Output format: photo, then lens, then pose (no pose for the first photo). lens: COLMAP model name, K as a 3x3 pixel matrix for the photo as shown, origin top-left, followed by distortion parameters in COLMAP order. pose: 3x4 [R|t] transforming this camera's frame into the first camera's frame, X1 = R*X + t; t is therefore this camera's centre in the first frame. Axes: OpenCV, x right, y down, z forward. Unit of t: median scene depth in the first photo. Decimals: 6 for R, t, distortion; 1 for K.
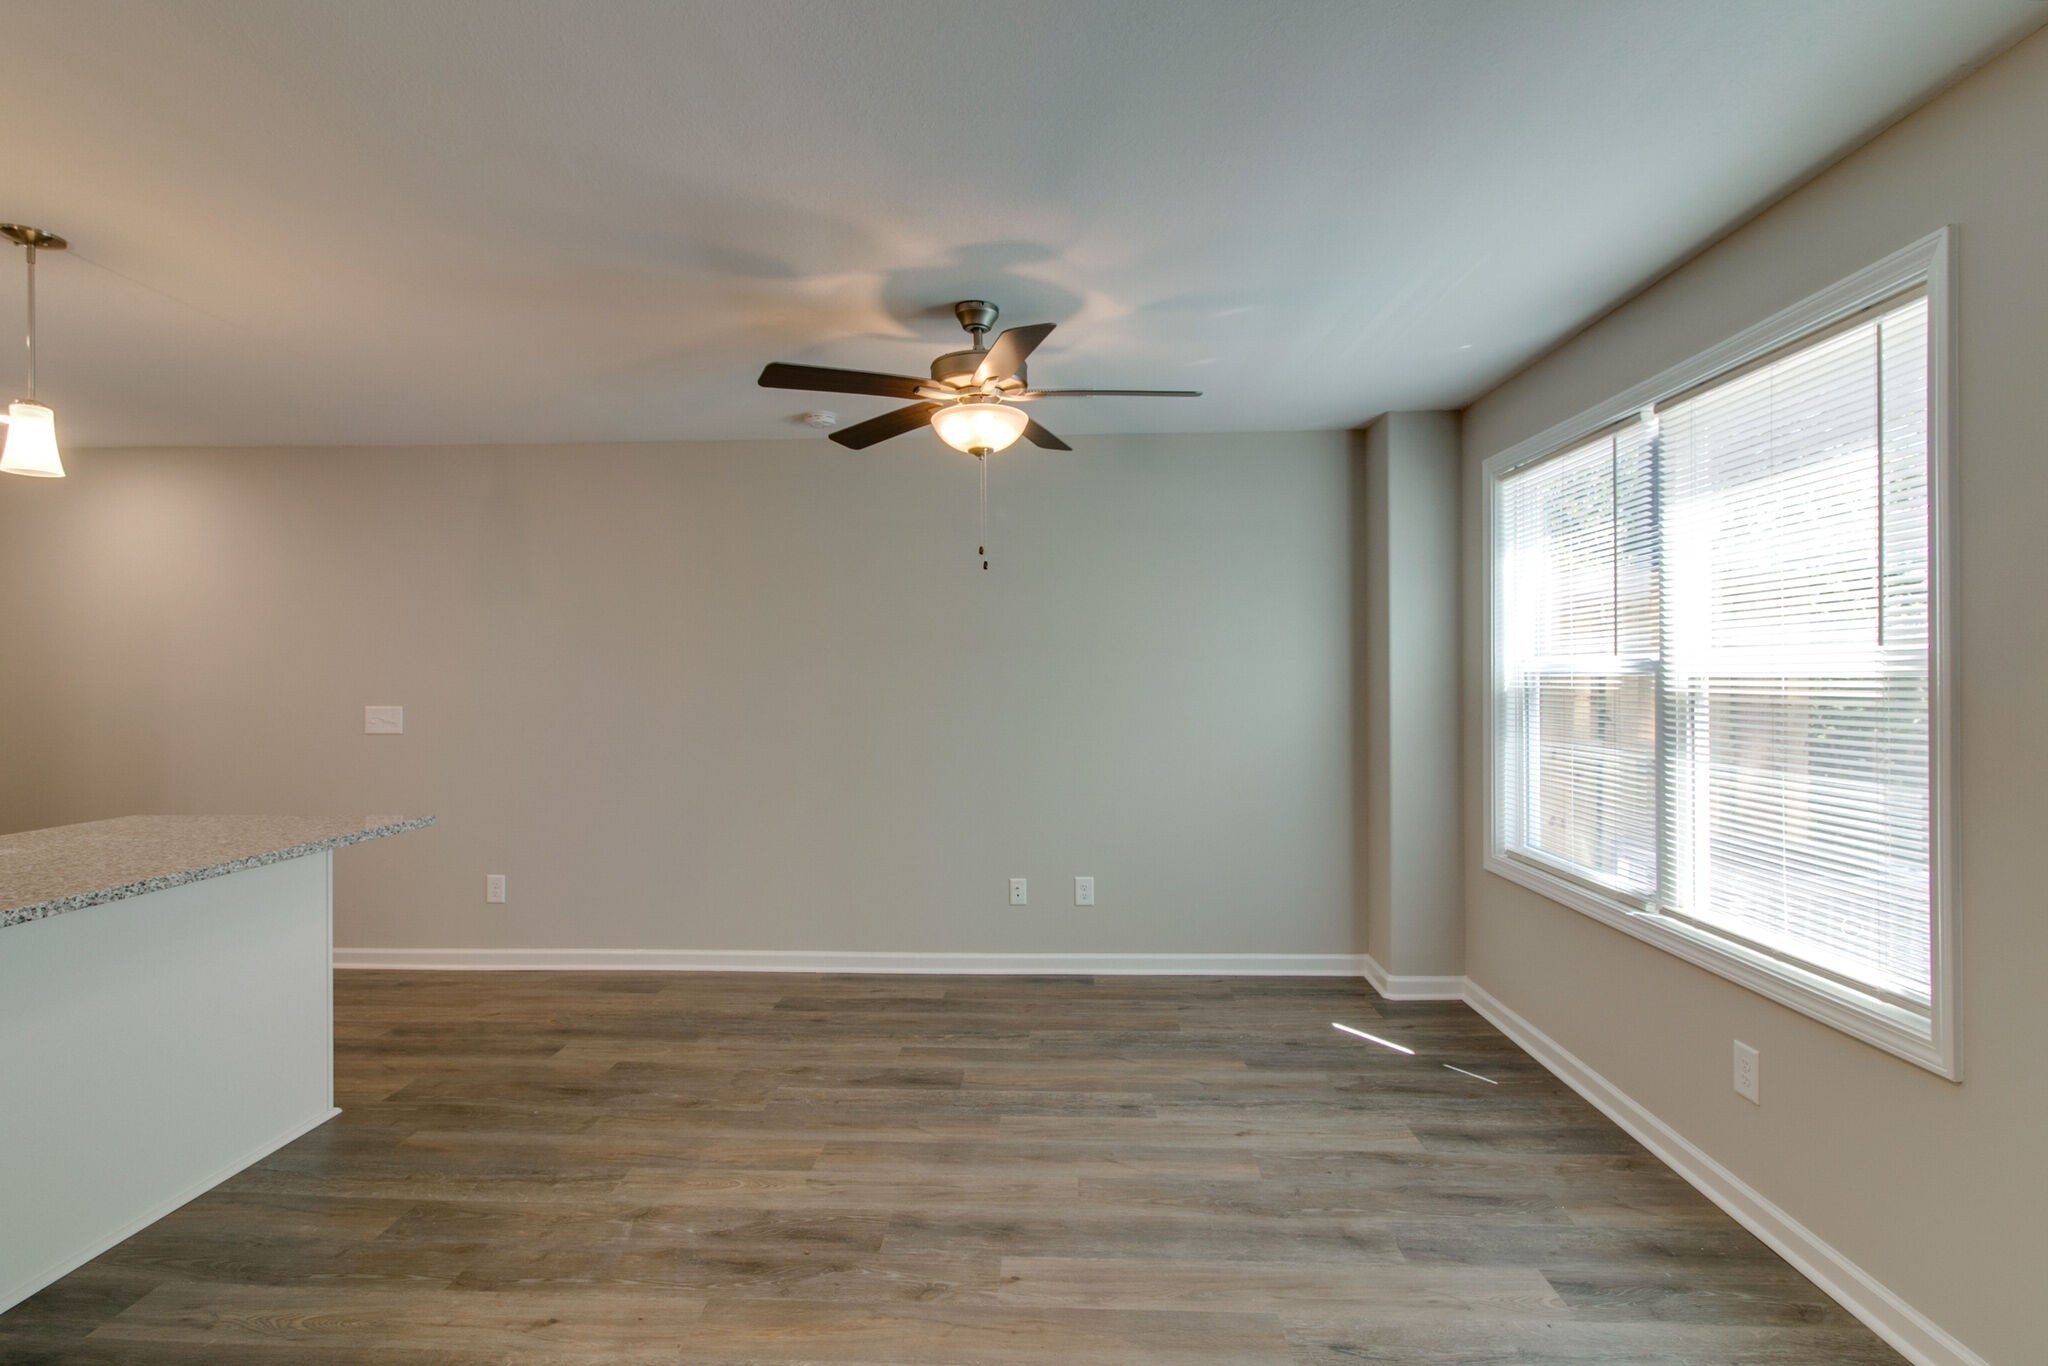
lens RADIAL K [[940.5, 0, 1027.7], [0, 940.5, 660.3], [0, 0, 1]] dist [-0.002882, -0.000441]
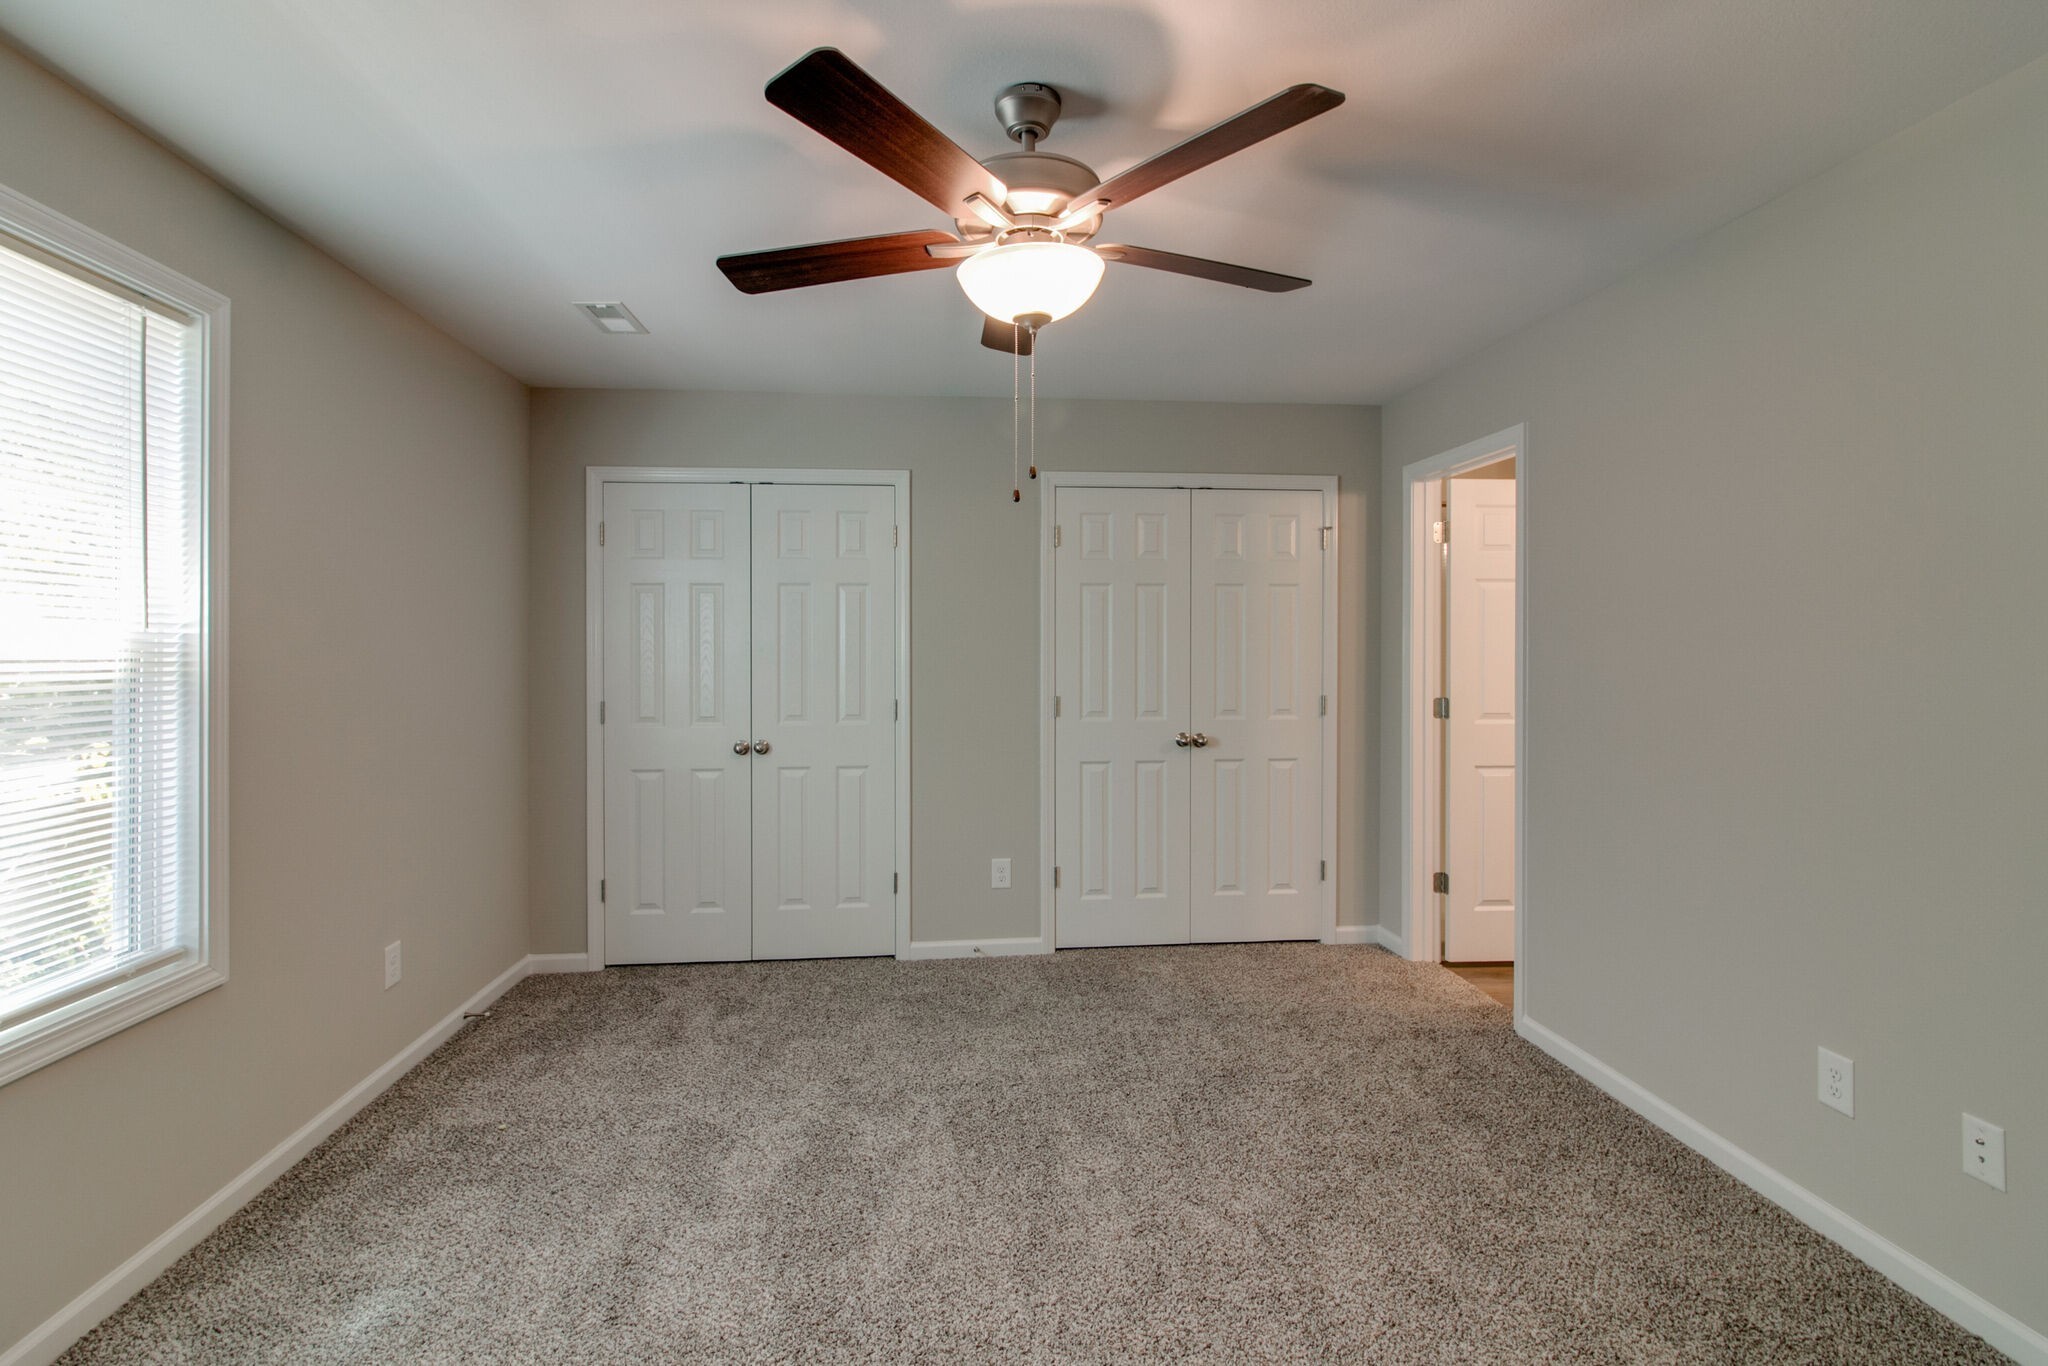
lens RADIAL K [[940.5, 0, 1027.7], [0, 940.5, 660.3], [0, 0, 1]] dist [-0.002882, -0.000441]
pose [[-0.991248, 0.003163, -0.131974, 0.079321], [0.004660, 0.999928, -0.011034, 0.033840], [0.131930, -0.011553, -0.991192, 2.055233]]
